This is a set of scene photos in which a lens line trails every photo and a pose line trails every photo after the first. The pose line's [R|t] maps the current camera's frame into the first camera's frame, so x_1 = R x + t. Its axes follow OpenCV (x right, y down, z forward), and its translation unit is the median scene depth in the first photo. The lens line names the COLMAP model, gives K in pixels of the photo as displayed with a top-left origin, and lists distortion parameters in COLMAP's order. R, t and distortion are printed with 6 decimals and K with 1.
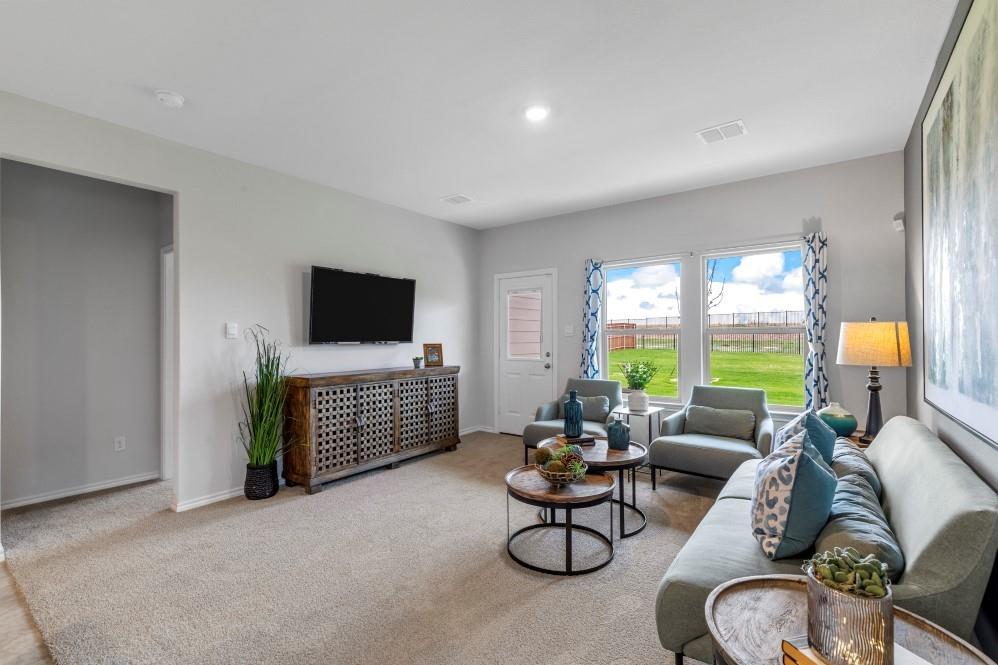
lens RADIAL K [[448.3, 0, 503.5], [0, 448.3, 336.5], [0, 0, 1]] dist [0.005235, -0.000461]
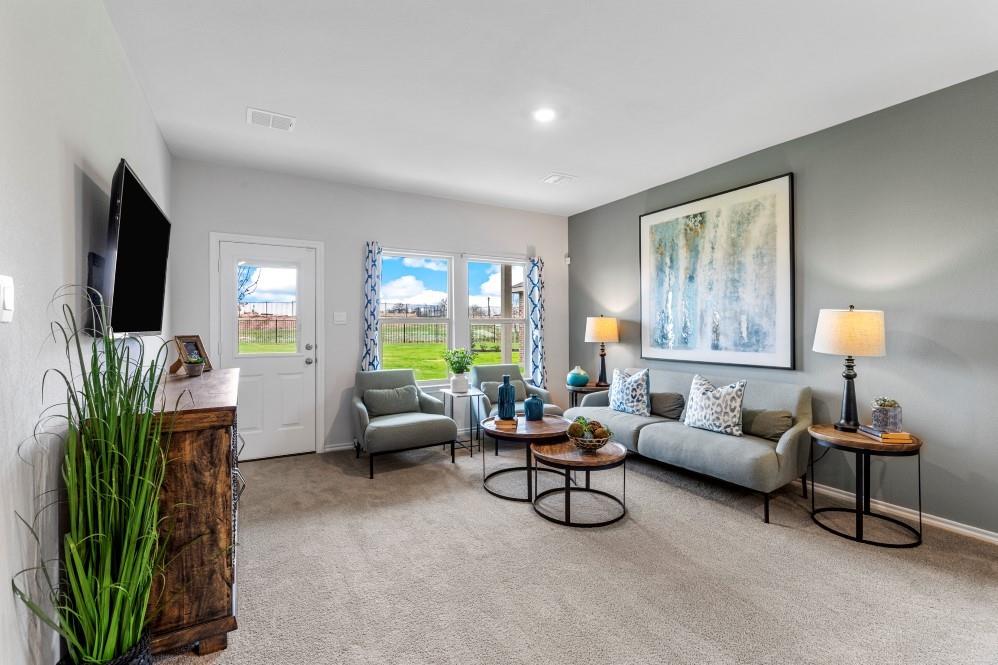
lens RADIAL K [[448.3, 0, 500.8], [0, 448.3, 327.3], [0, 0, 1]] dist [0.005235, -0.000461]
pose [[0.403818, 0.001263, 0.914839, -0.703901], [-0.002010, 0.999998, -0.000493, 0.006163], [-0.914837, -0.001640, 0.403820, 0.498366]]
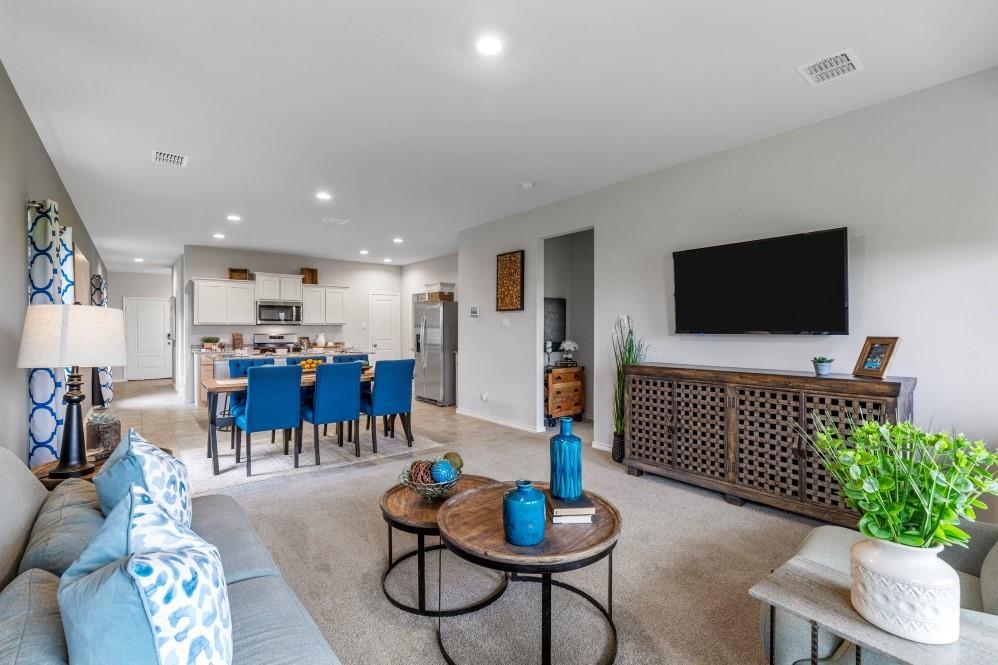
lens RADIAL K [[448.3, 0, 500.6], [0, 448.3, 333.9], [0, 0, 1]] dist [0.005235, -0.000461]
pose [[-0.252392, 0.014136, -0.967522, 0.629760], [0.005102, 0.999899, 0.013278, 0.003422], [0.967612, -0.001585, -0.252438, 0.911145]]
